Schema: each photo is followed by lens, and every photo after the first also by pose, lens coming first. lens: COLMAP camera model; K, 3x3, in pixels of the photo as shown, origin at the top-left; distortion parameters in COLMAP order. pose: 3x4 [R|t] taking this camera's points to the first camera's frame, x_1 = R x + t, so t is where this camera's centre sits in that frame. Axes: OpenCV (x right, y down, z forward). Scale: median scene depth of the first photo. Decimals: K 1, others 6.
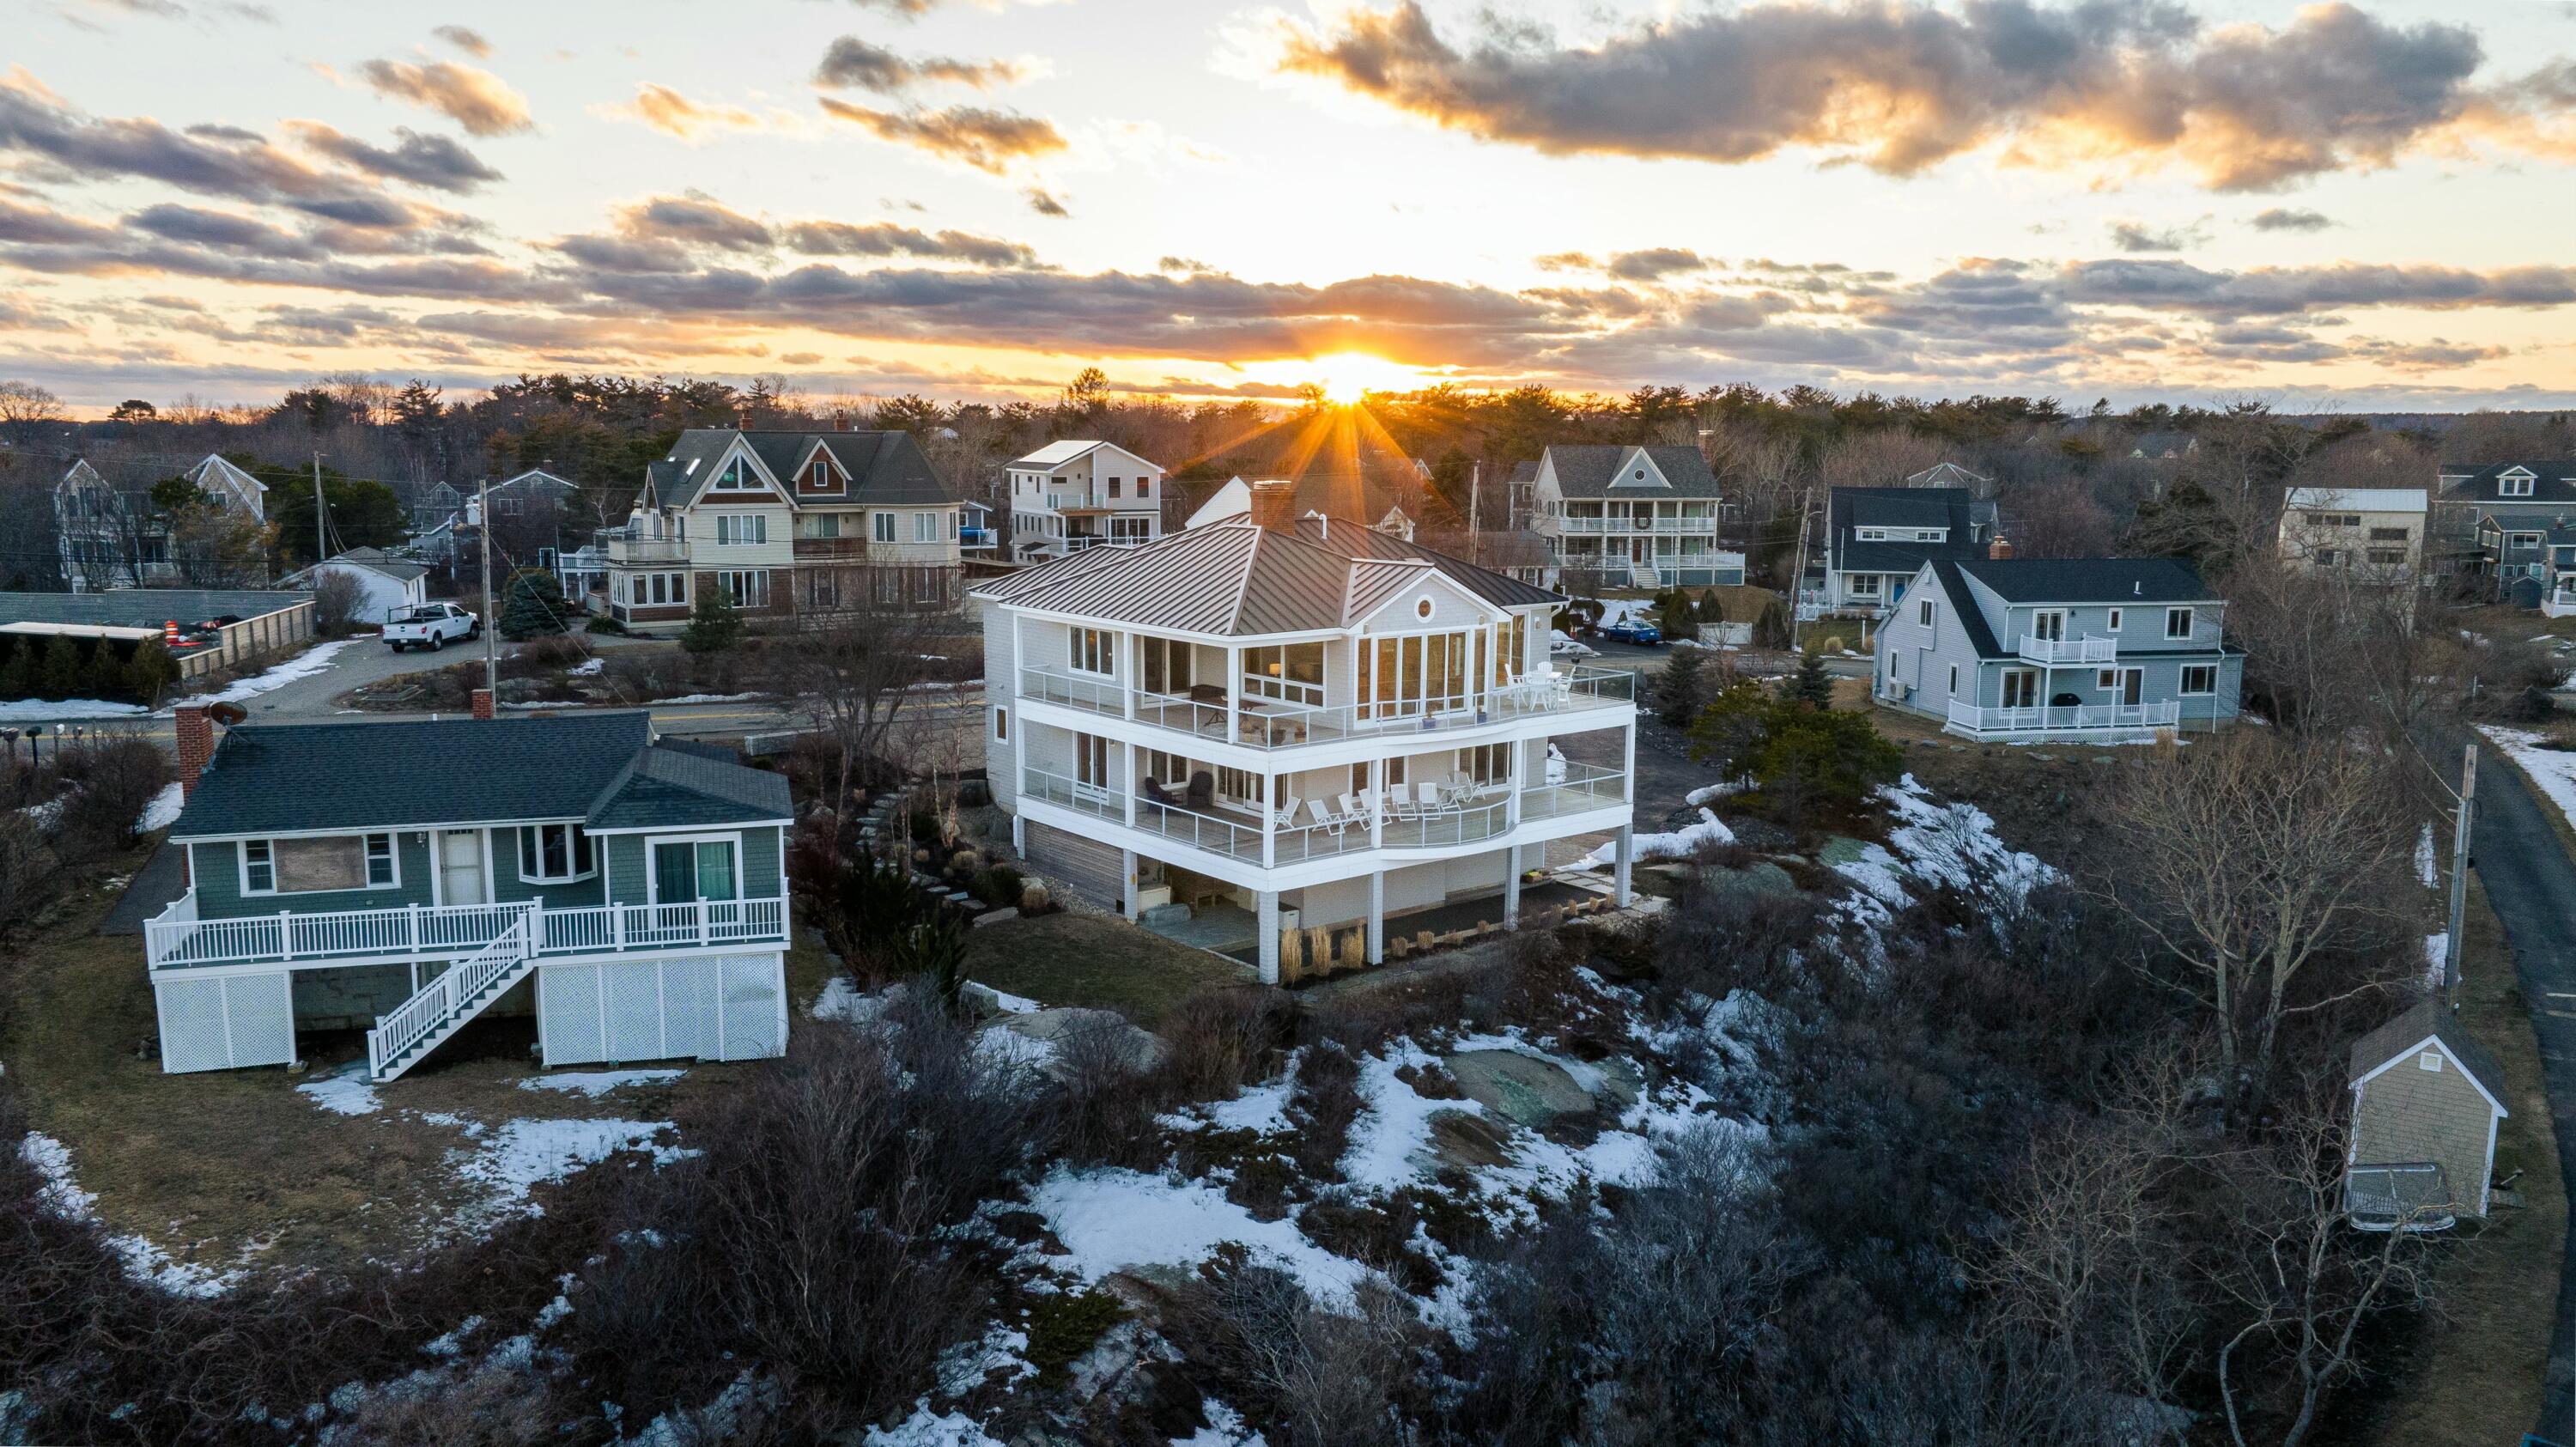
lens RADIAL K [[1711.3, 0, 1288.0], [0, 1711.3, 723.5], [0, 0, 1]] dist [-0.029870, -0.003653]
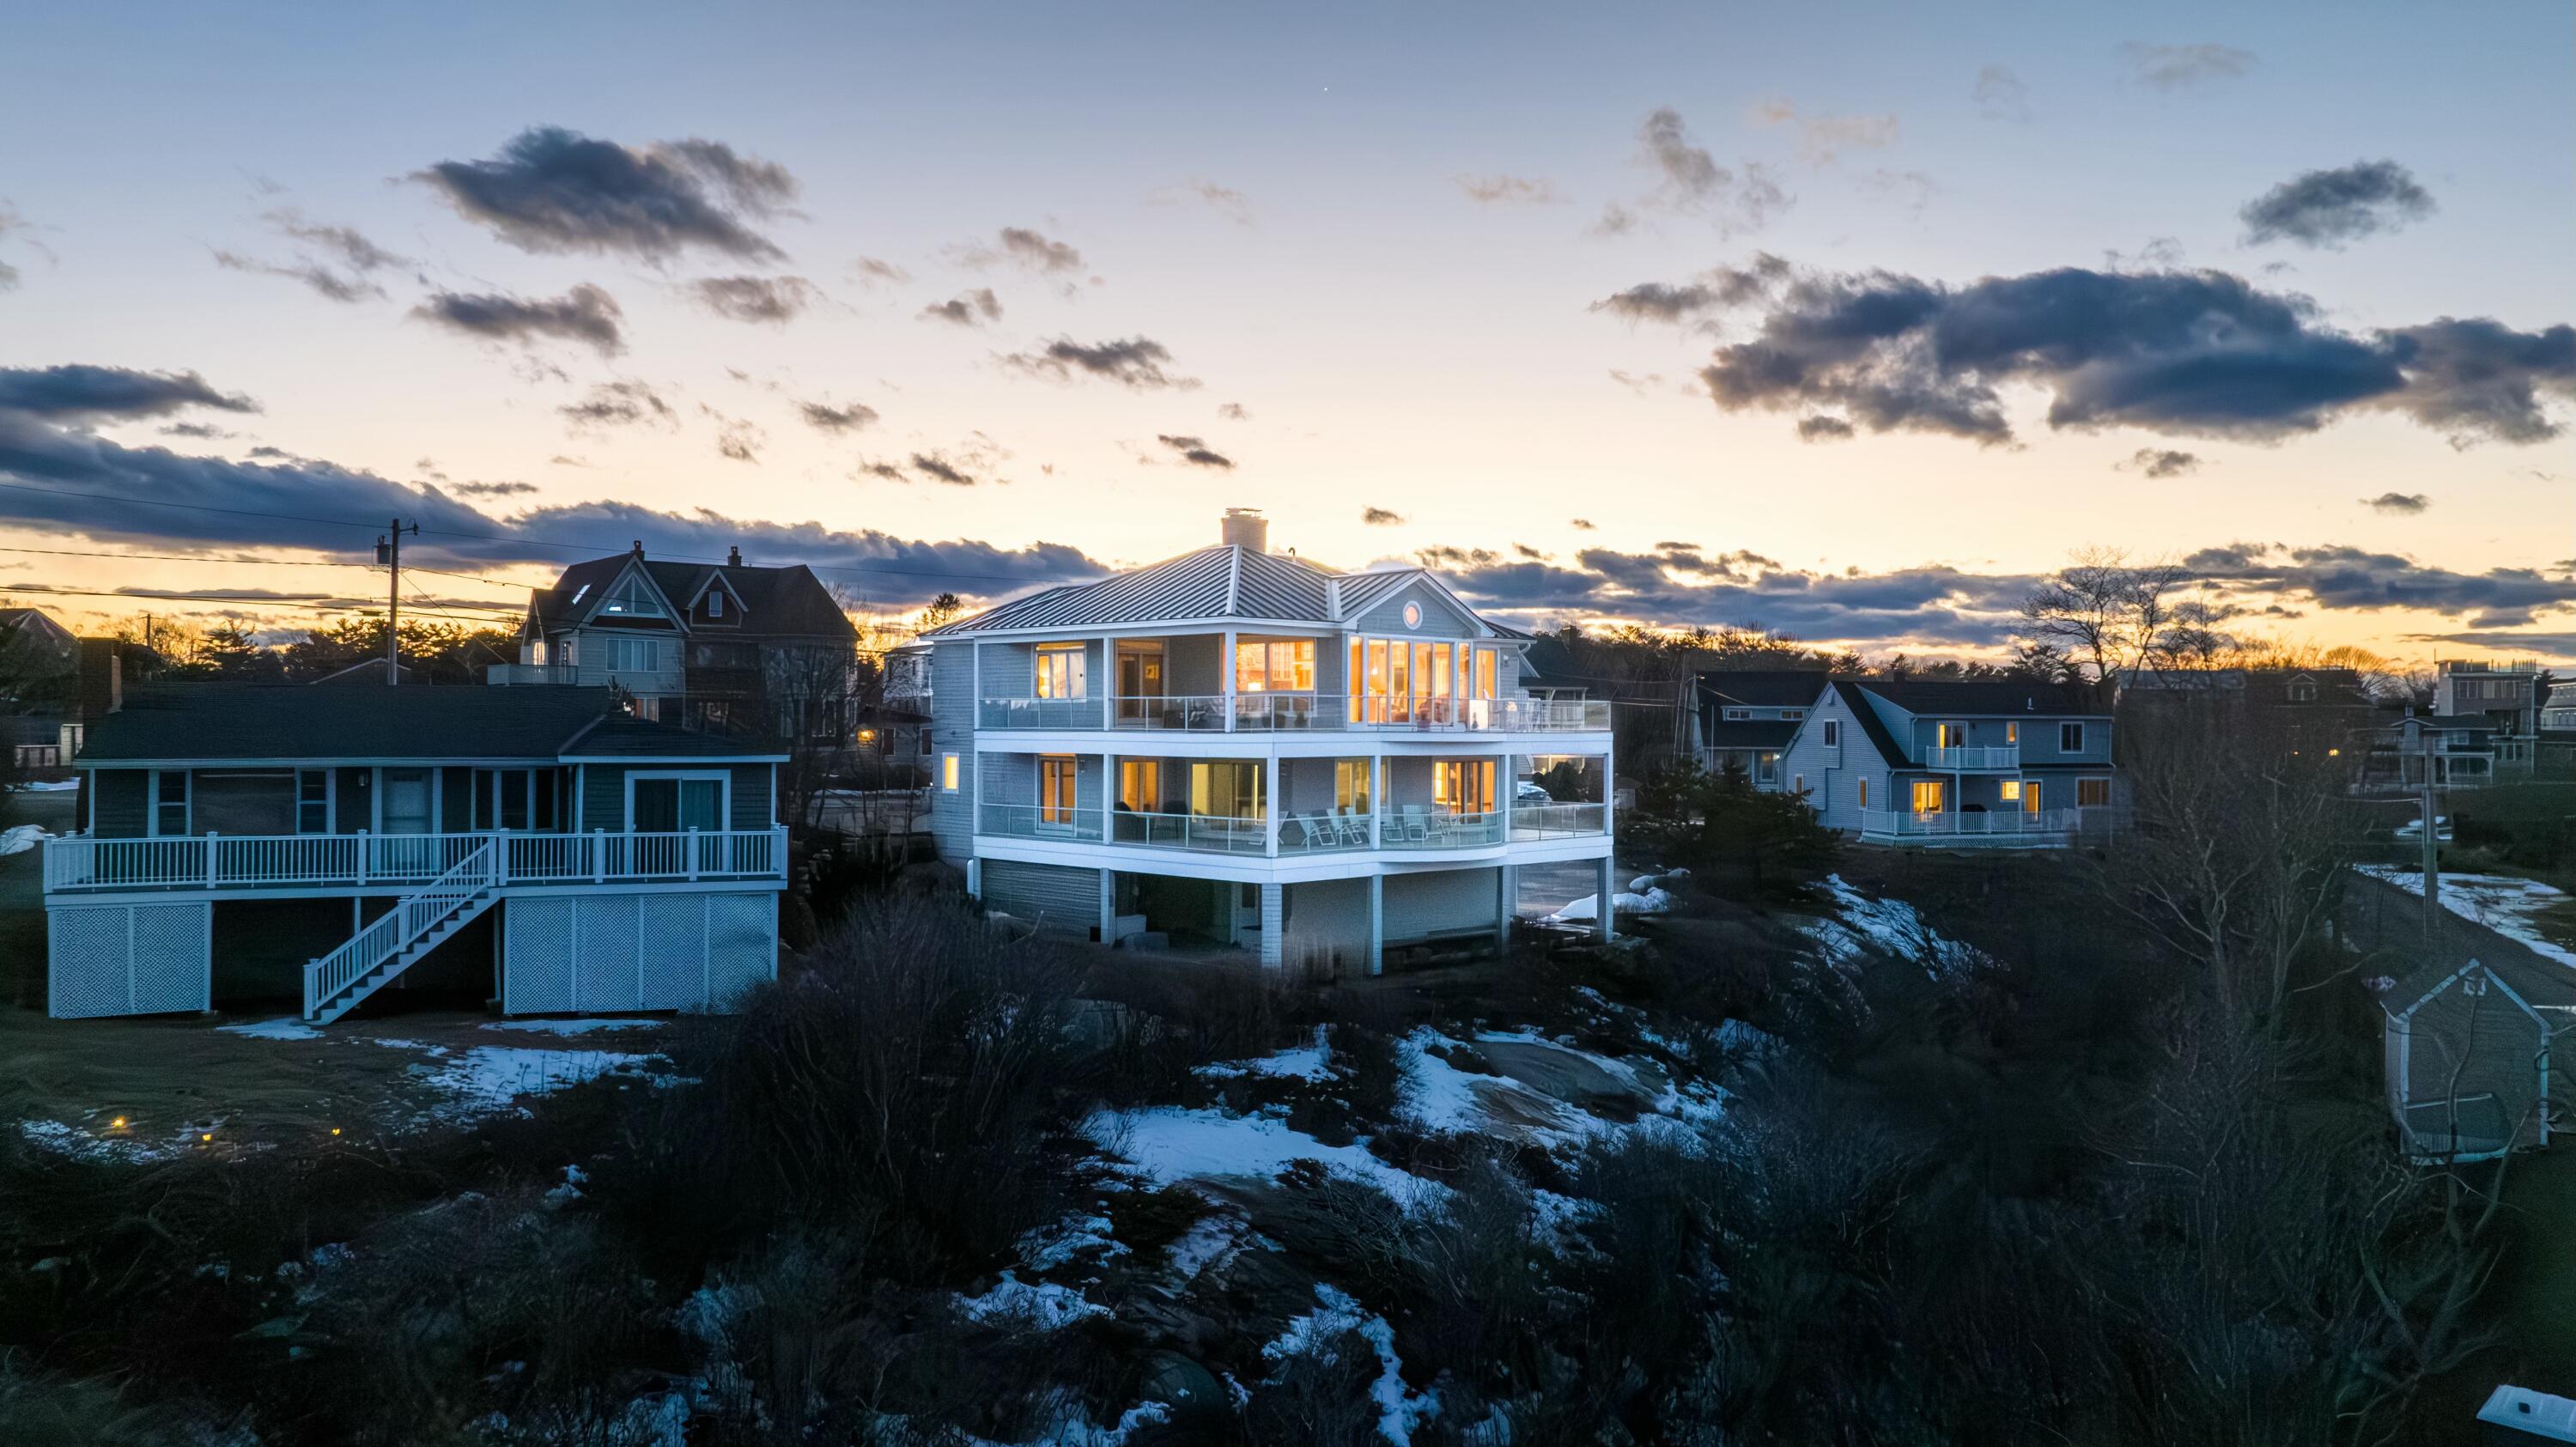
lens RADIAL K [[1712.3, 0, 1288.0], [0, 1712.3, 723.5], [0, 0, 1]] dist [-0.025449, 0.004240]
pose [[0.995355, -0.008891, 0.095862, -0.117595], [0.023291, 0.988387, -0.150162, 0.196204], [-0.093414, 0.151697, 0.984003, 0.070254]]
